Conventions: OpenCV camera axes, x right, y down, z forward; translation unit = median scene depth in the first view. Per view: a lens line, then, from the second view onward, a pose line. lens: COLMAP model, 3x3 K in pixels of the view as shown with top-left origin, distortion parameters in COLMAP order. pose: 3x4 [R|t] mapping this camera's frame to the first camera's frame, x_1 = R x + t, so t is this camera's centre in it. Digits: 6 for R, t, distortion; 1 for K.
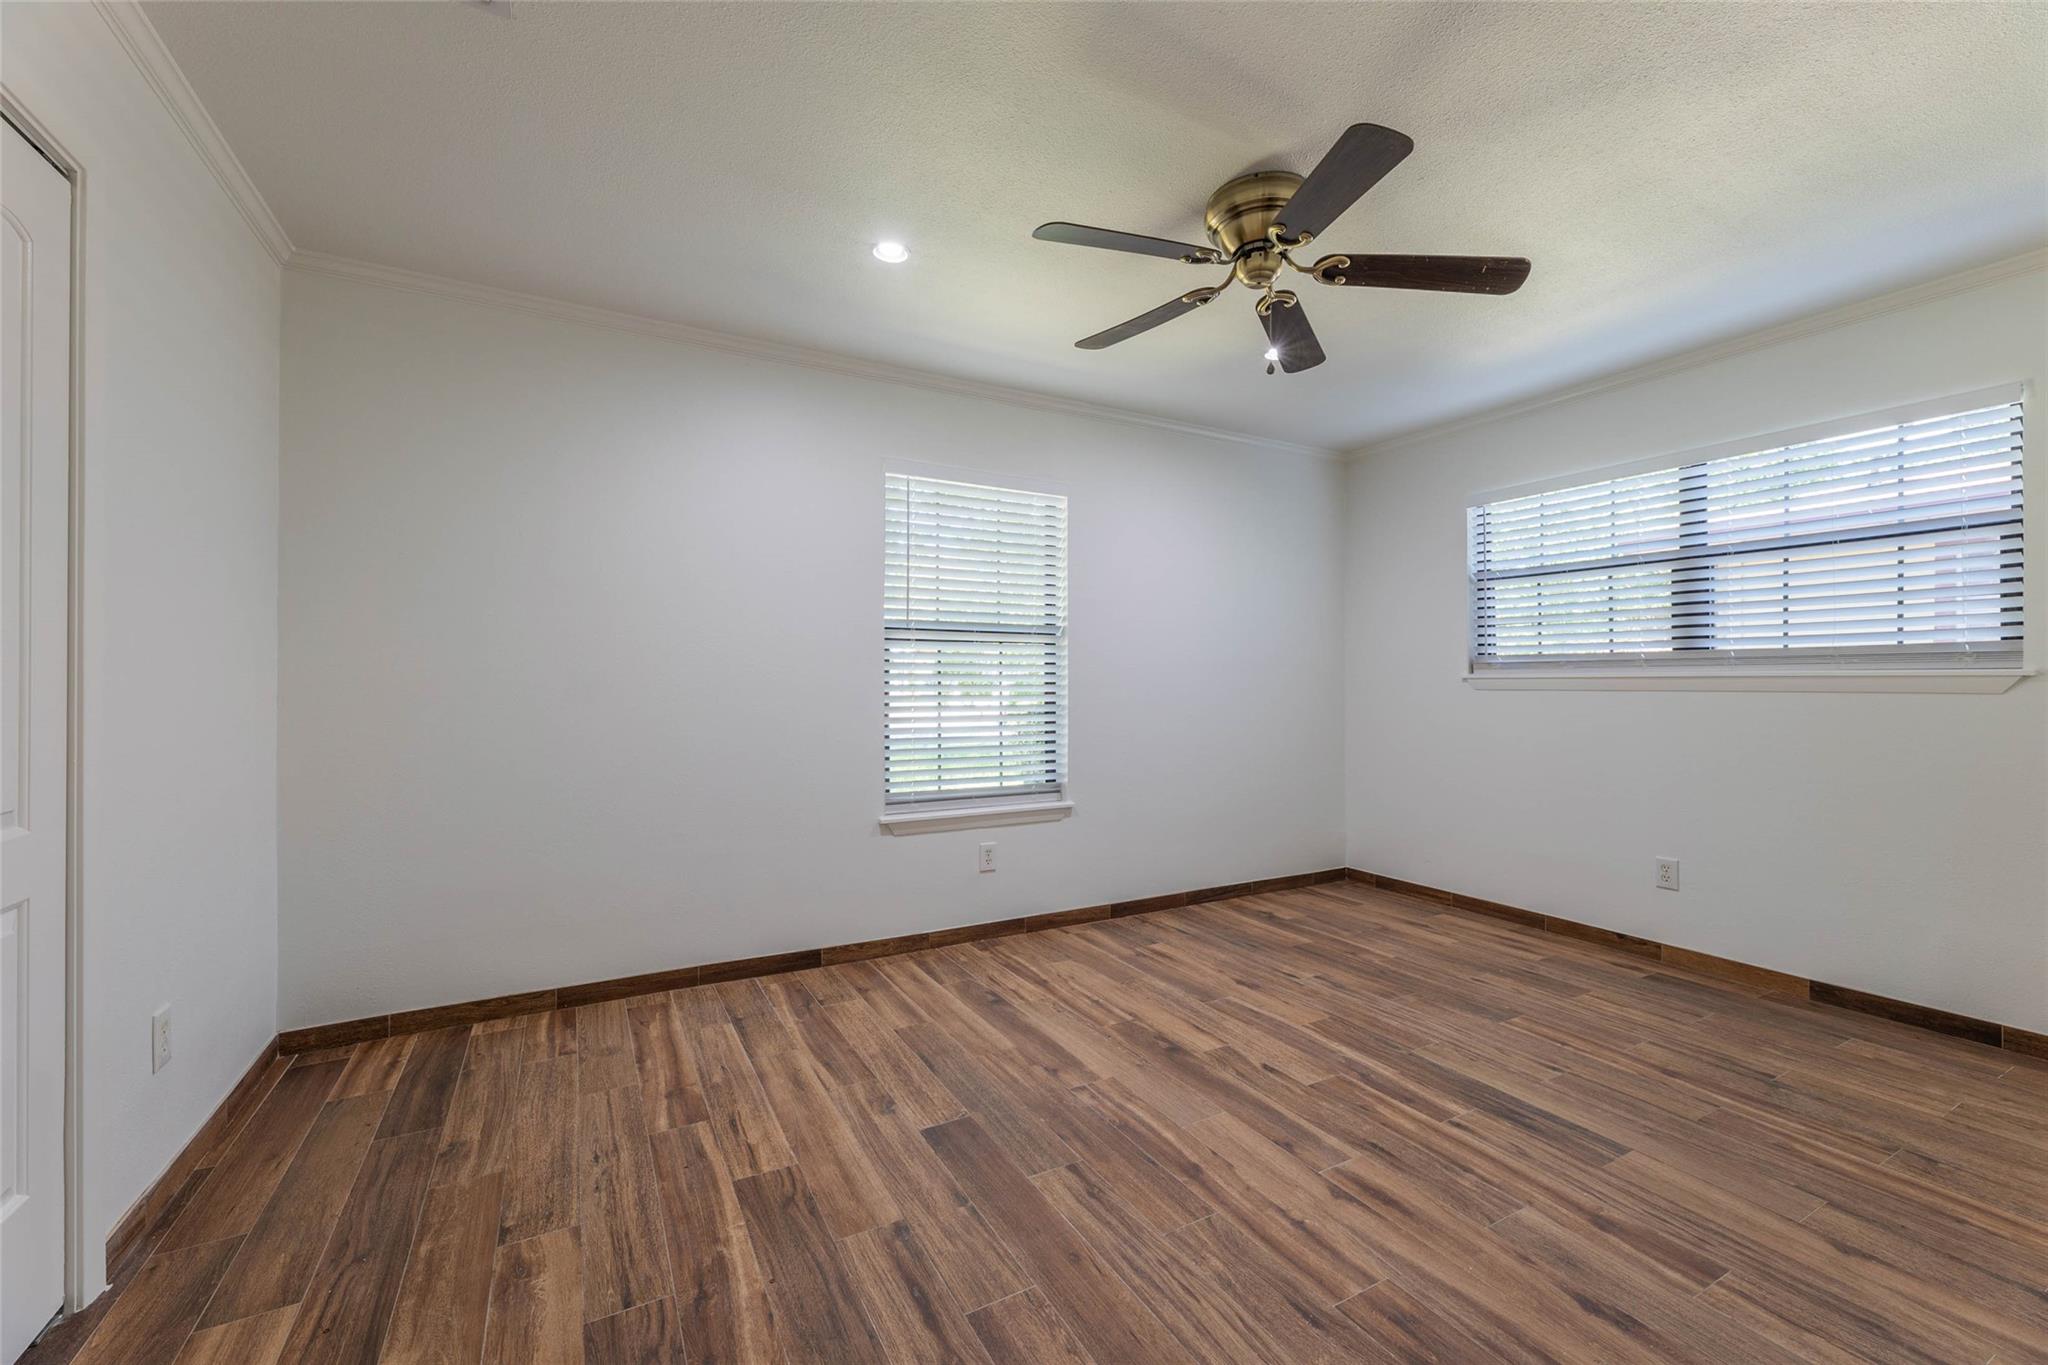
lens RADIAL K [[826.8, 0, 1028.6], [0, 826.8, 663.3], [0, 0, 1]] dist [-0.000985, -0.000249]
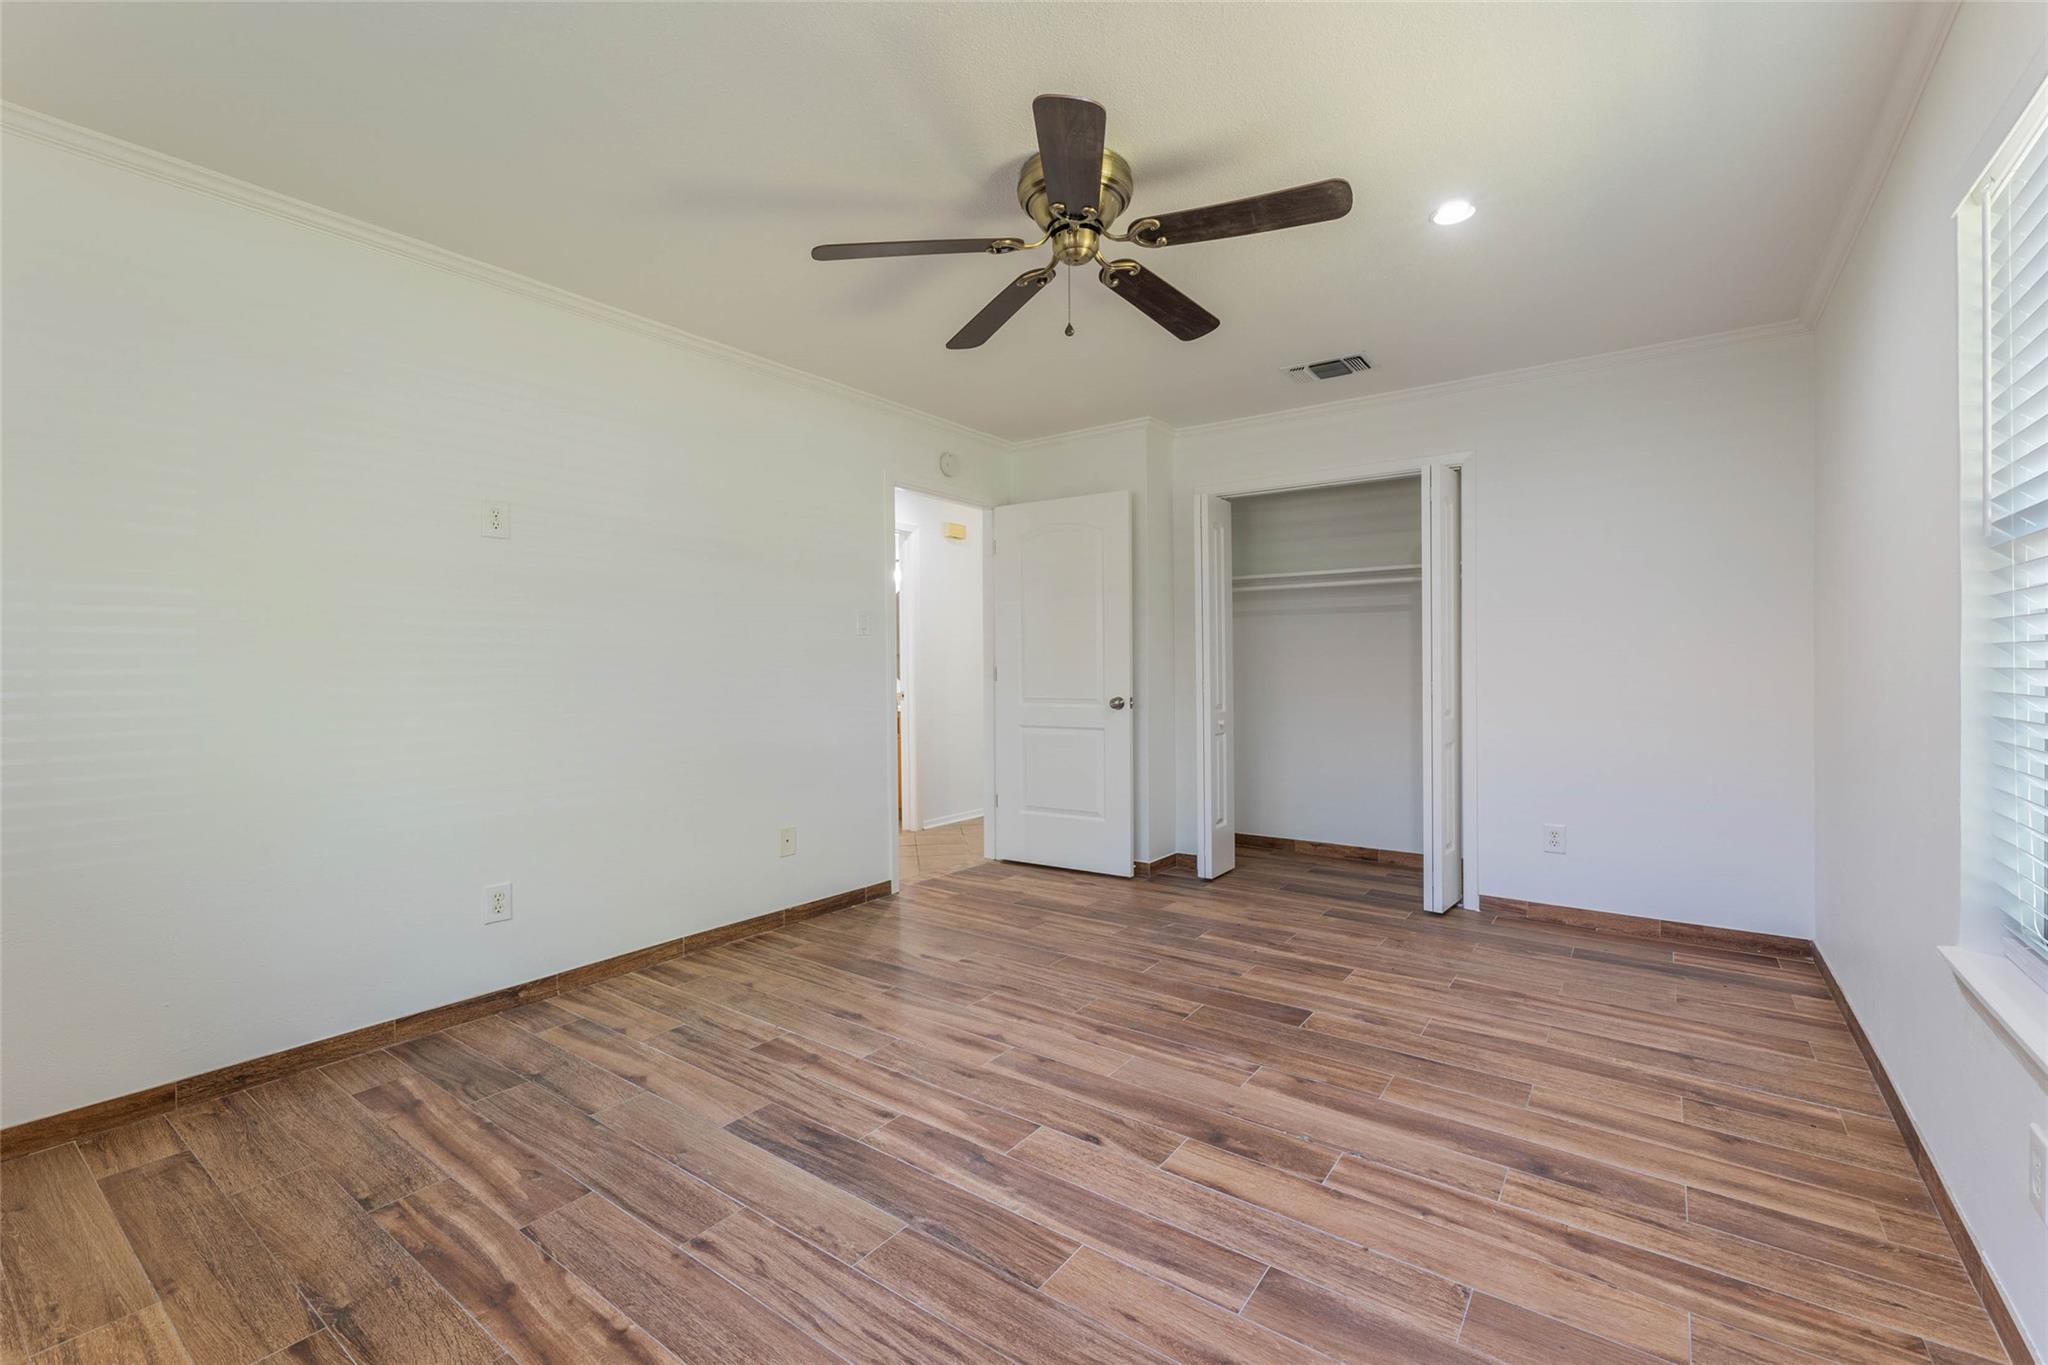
lens RADIAL K [[826.8, 0, 1028.6], [0, 826.8, 663.3], [0, 0, 1]] dist [-0.000985, -0.000249]
pose [[-0.904274, 0.002228, -0.426947, 0.739314], [0.012567, 0.999692, -0.021400, 0.062563], [0.426768, -0.024716, -0.904023, 1.847208]]
